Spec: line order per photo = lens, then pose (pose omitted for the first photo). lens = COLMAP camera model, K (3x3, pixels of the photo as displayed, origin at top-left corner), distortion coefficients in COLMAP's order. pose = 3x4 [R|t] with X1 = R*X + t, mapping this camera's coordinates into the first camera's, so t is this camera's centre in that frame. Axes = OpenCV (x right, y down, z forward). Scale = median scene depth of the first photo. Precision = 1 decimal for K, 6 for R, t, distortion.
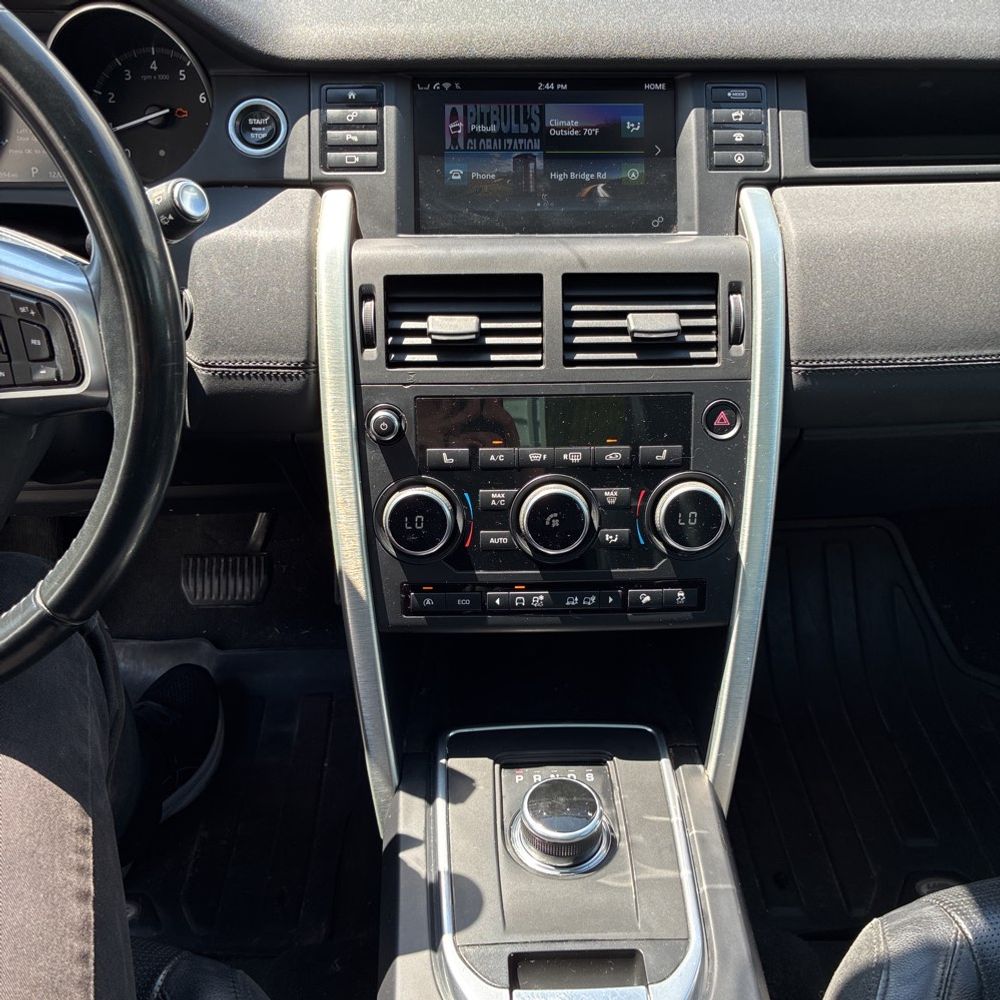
lens RADIAL K [[1013.4, 0, 500.5], [0, 1013.4, 497.4], [0, 0, 1]] dist [0.017595, 0.000000]
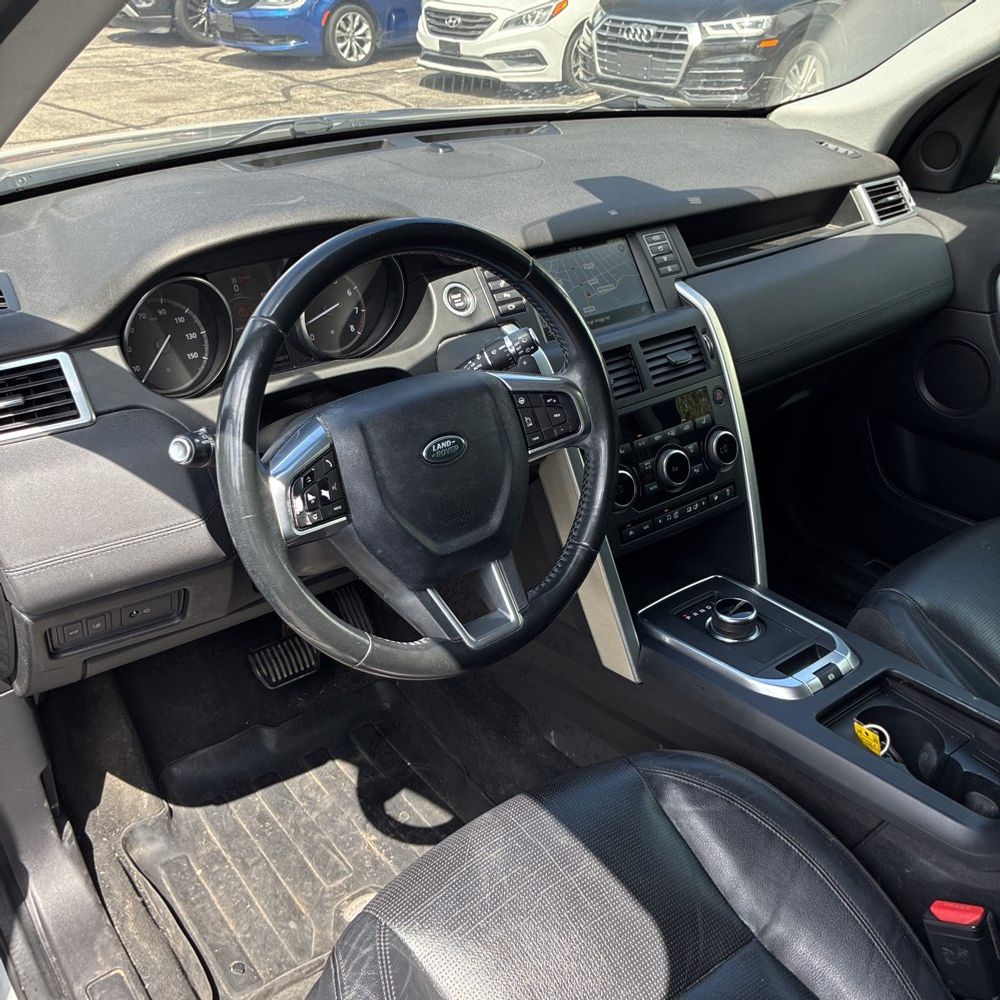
lens RADIAL K [[1013.4, 0, 499.5], [0, 1013.4, 501.7], [0, 0, 1]] dist [0.017595, 0.000000]
pose [[0.812145, -0.286486, 0.508278, -1.164115], [0.335186, 0.942141, -0.004543, -0.018597], [-0.477568, 0.174058, 0.861181, -0.436567]]
